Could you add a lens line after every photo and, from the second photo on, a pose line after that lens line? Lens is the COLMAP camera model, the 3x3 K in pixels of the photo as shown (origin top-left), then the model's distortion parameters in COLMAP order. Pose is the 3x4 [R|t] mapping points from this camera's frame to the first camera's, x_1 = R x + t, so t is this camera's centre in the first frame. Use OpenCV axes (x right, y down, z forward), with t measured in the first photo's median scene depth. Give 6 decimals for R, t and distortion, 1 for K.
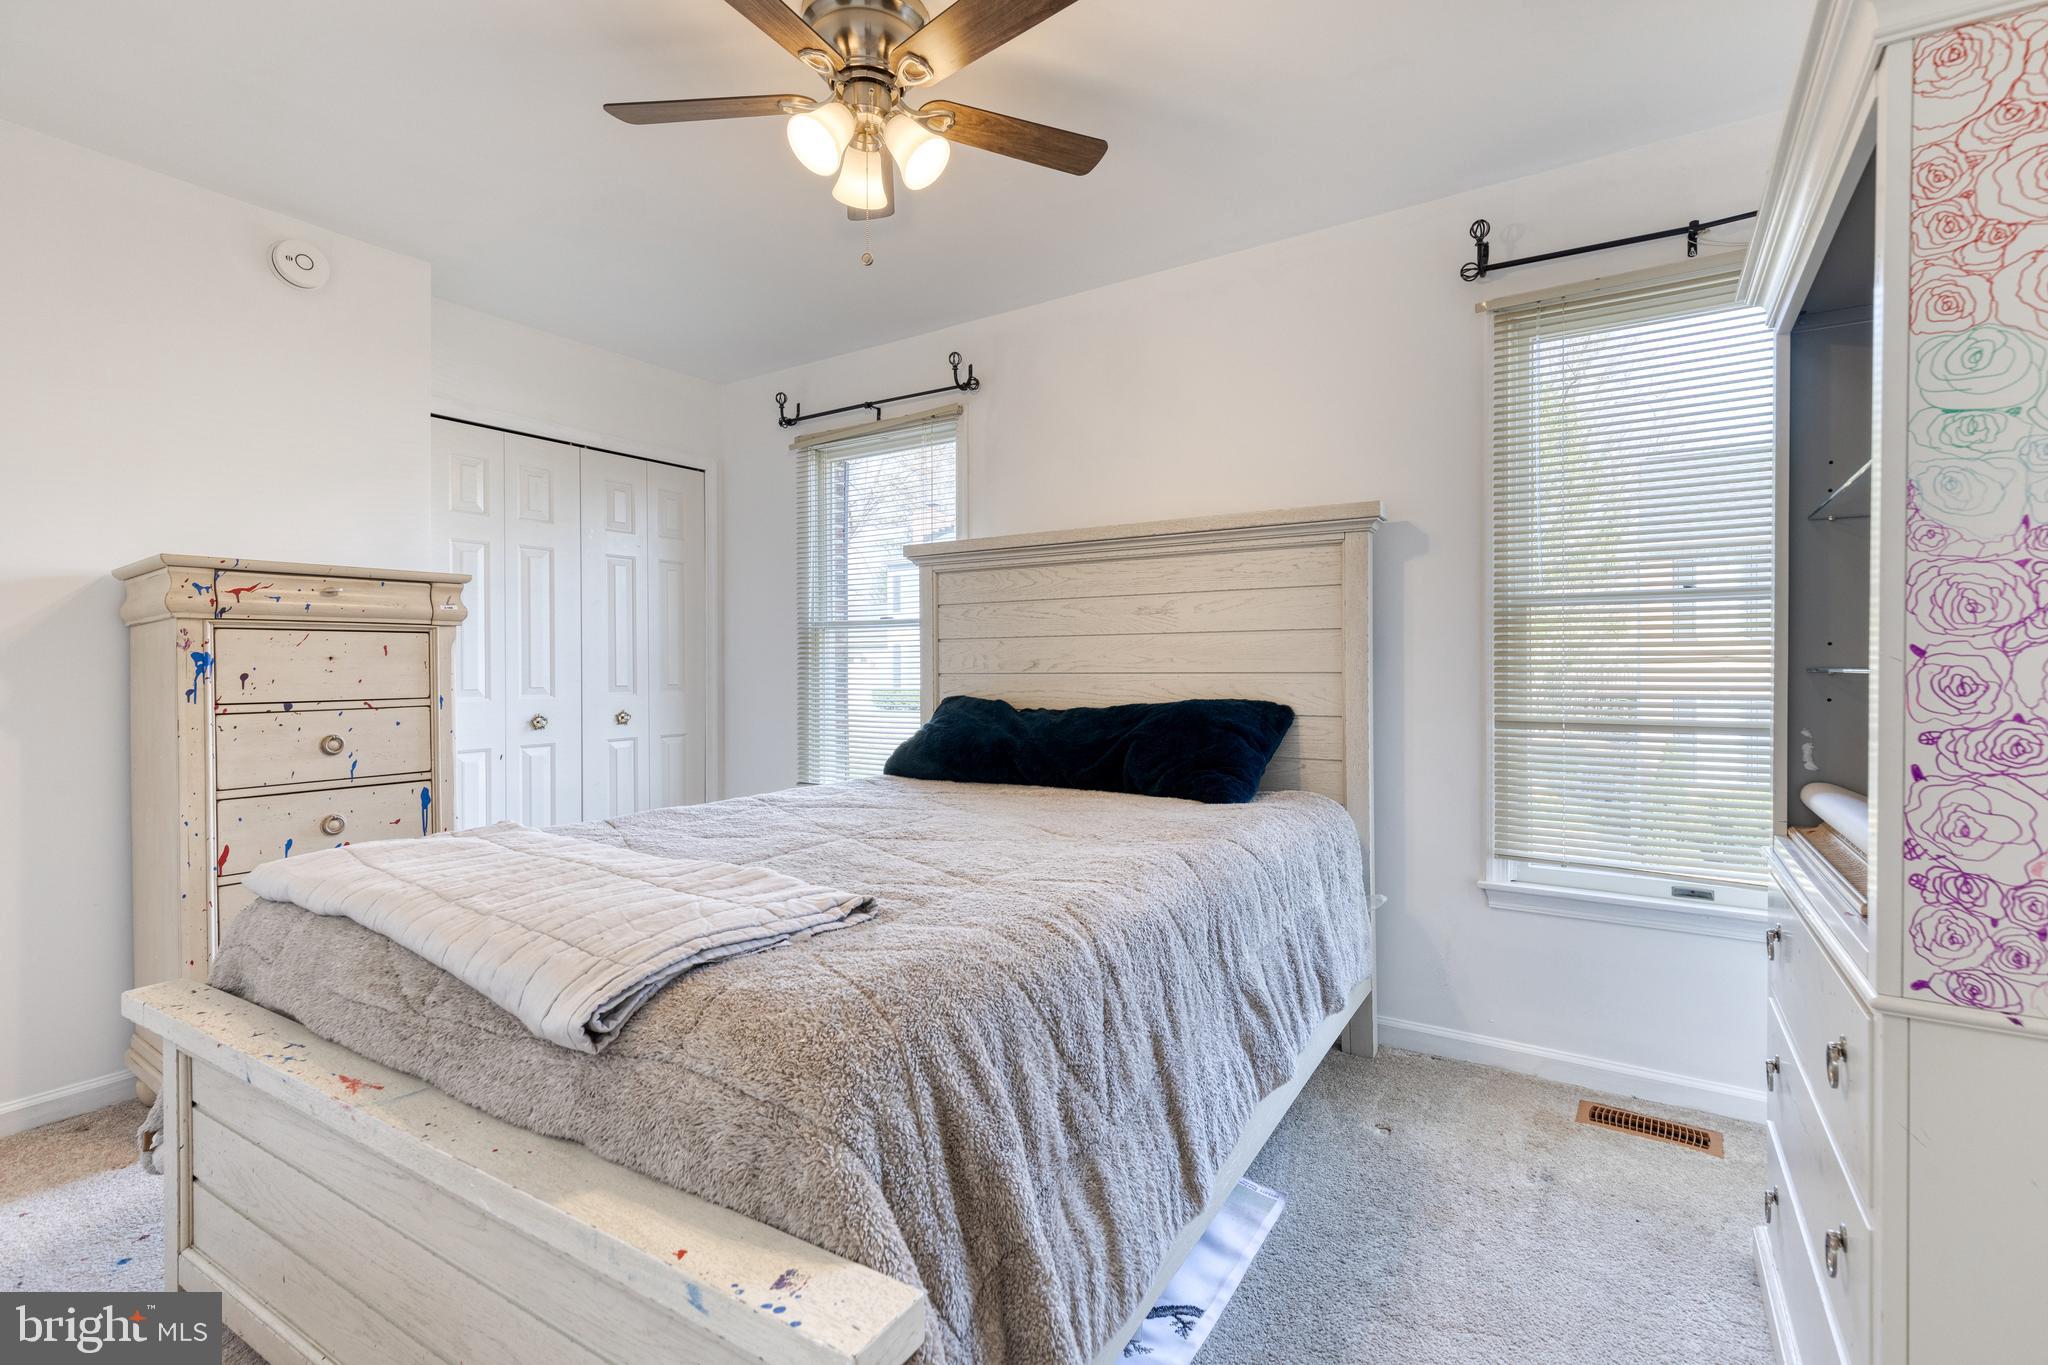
lens RADIAL K [[916.4, 0, 1041.8], [0, 916.4, 673.7], [0, 0, 1]] dist [0.009081, -0.002360]
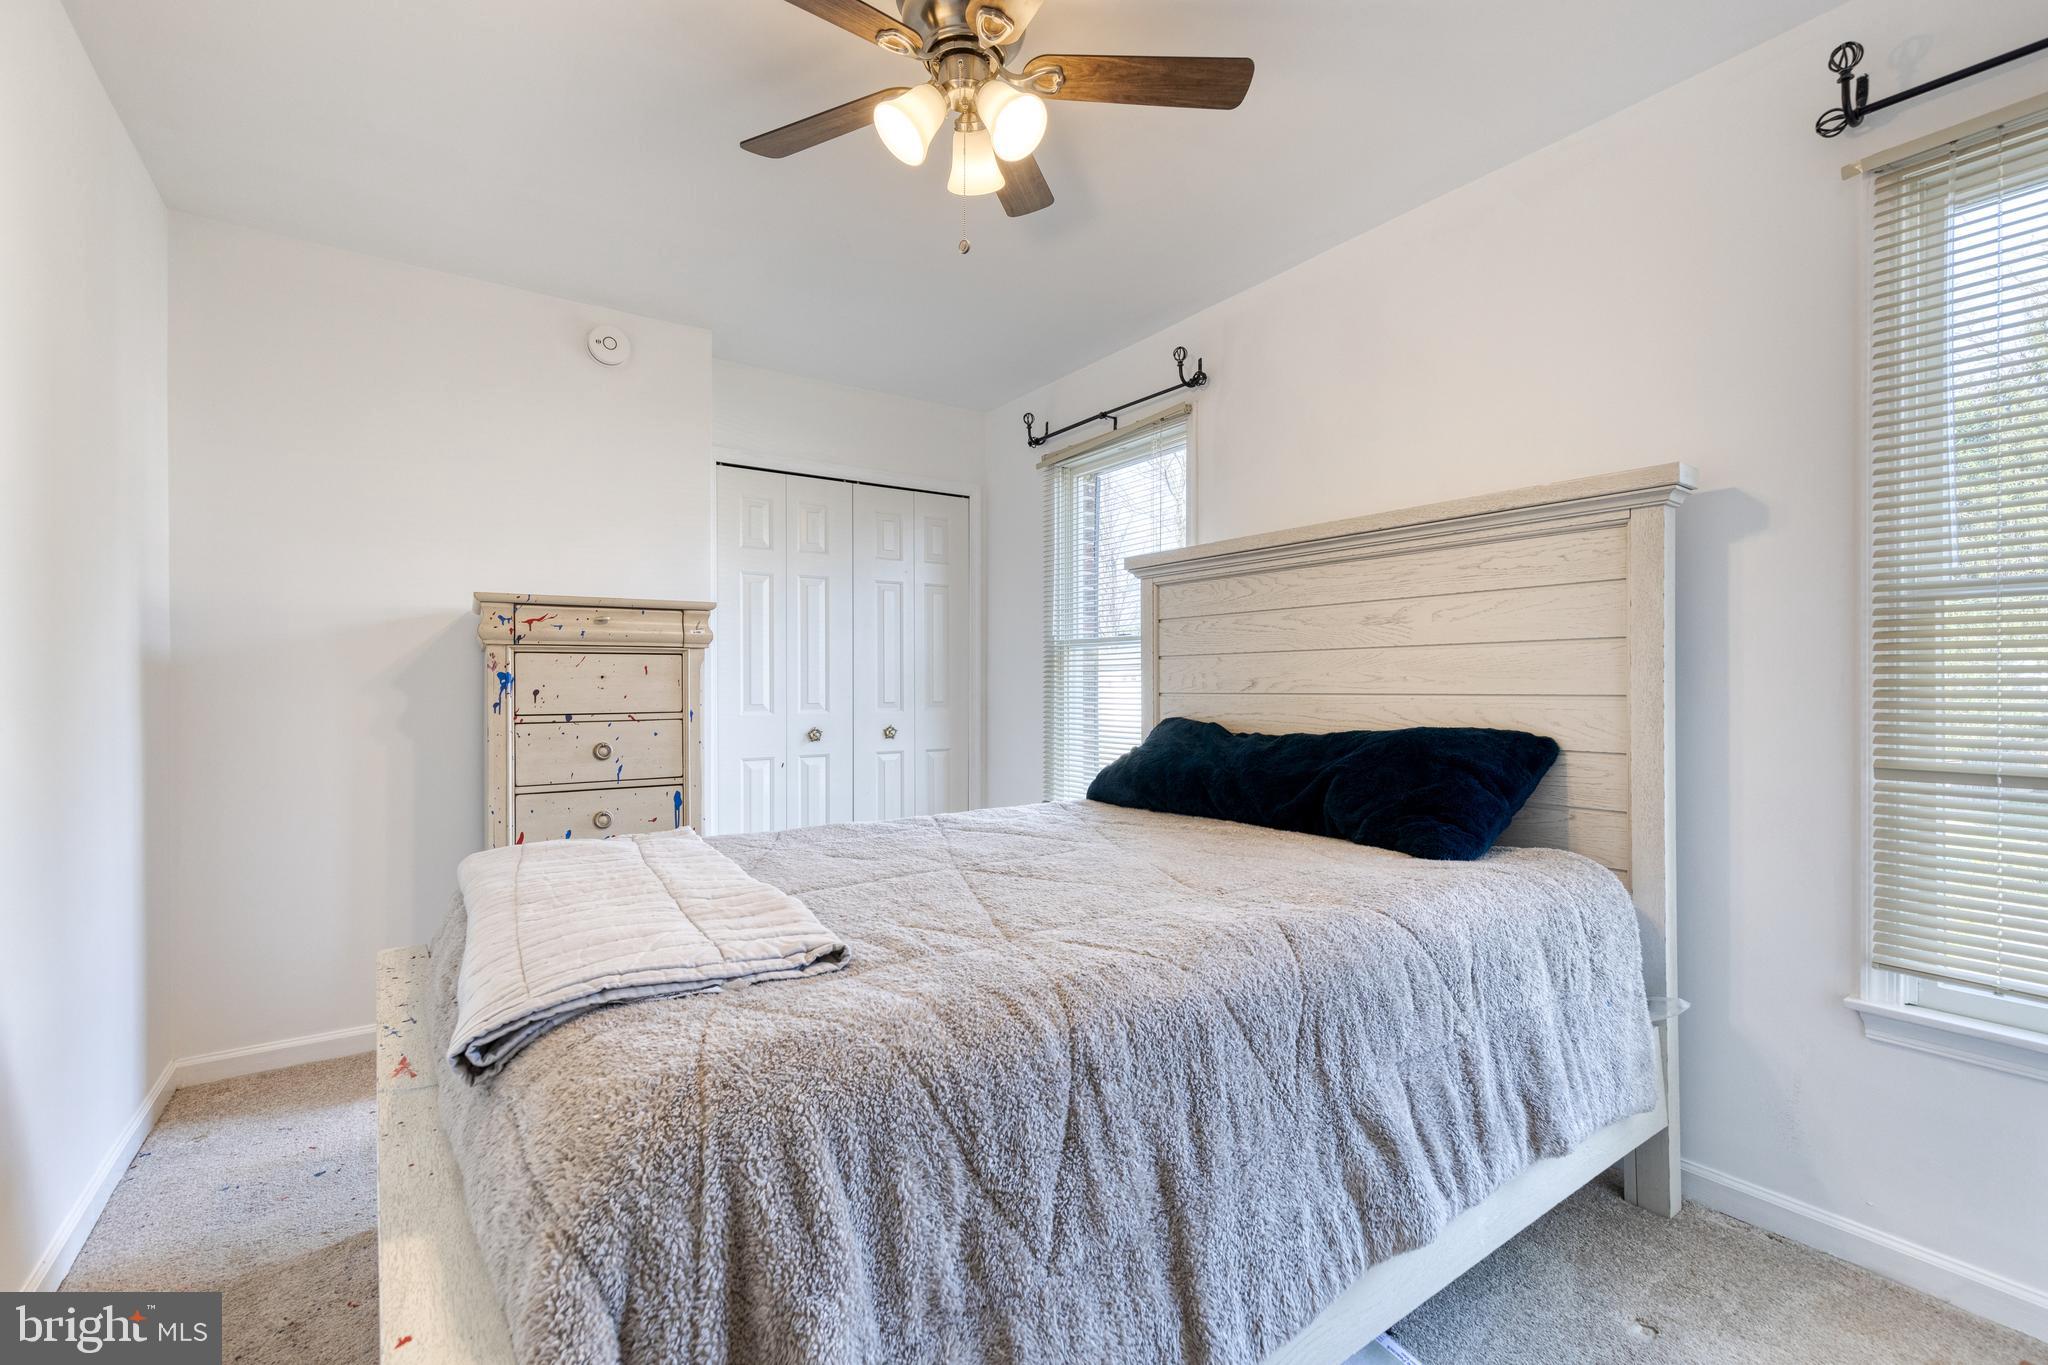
lens RADIAL K [[916.4, 0, 1014.2], [0, 916.4, 689.8], [0, 0, 1]] dist [0.009081, -0.002360]
pose [[0.927340, 0.005054, -0.374186, 0.157845], [-0.005858, 0.999982, -0.001010, -0.002633], [0.374174, 0.003129, 0.927353, 0.122797]]
